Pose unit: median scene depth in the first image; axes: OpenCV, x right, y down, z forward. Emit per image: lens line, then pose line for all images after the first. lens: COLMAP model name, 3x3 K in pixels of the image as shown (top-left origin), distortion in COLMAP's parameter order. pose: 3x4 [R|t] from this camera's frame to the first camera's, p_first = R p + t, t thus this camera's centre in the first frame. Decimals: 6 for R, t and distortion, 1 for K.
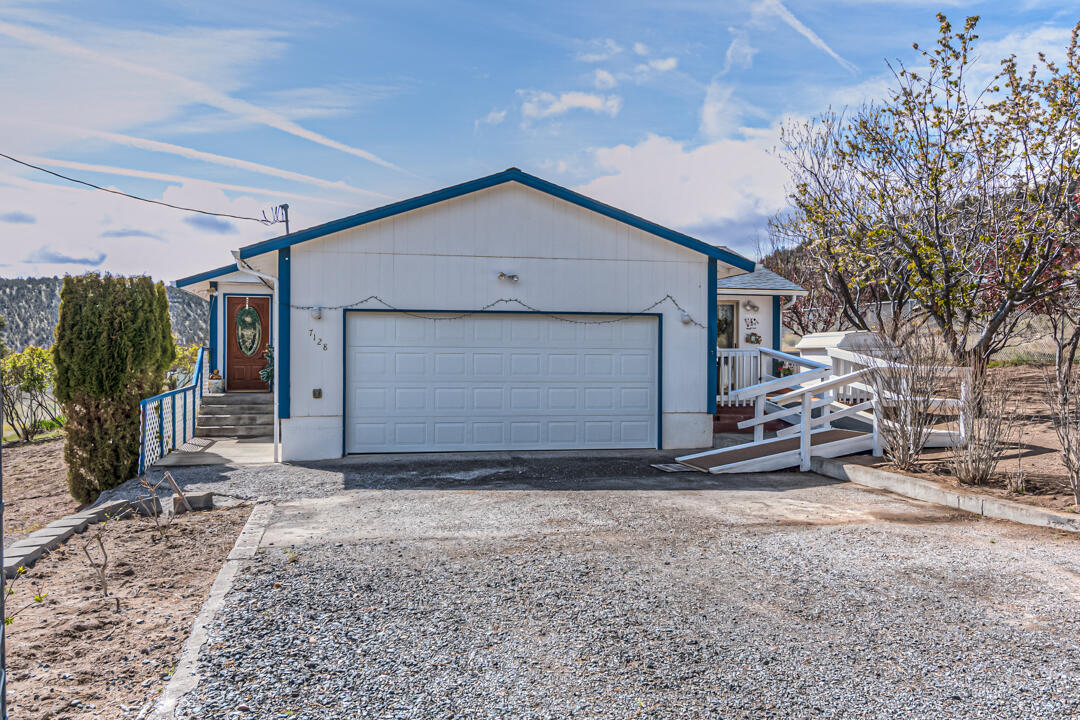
lens RADIAL K [[1031.9, 0, 540.0], [0, 1031.9, 360.0], [0, 0, 1]] dist [-0.005749, 0.006403]
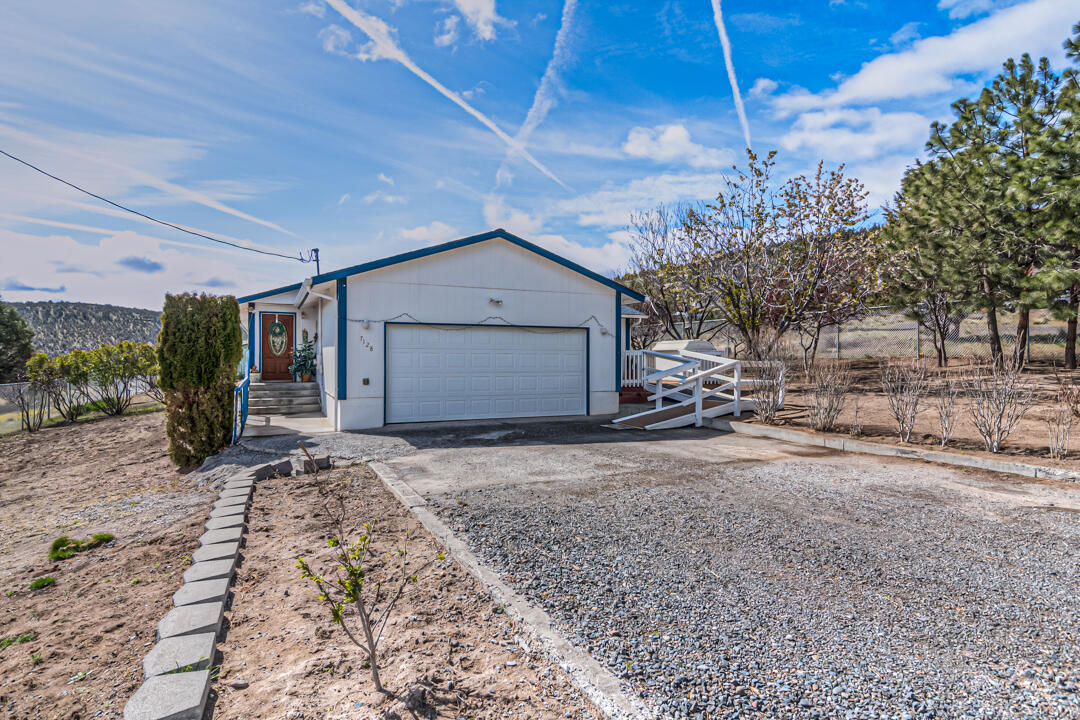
lens RADIAL K [[630.0, 0, 540.0], [0, 630.0, 360.0], [0, 0, 1]] dist [-0.002048, 0.000022]
pose [[0.969430, -0.003010, 0.245348, -0.196625], [0.003454, 0.999993, -0.001377, 0.004894], [-0.245342, 0.002183, 0.969434, 0.105030]]
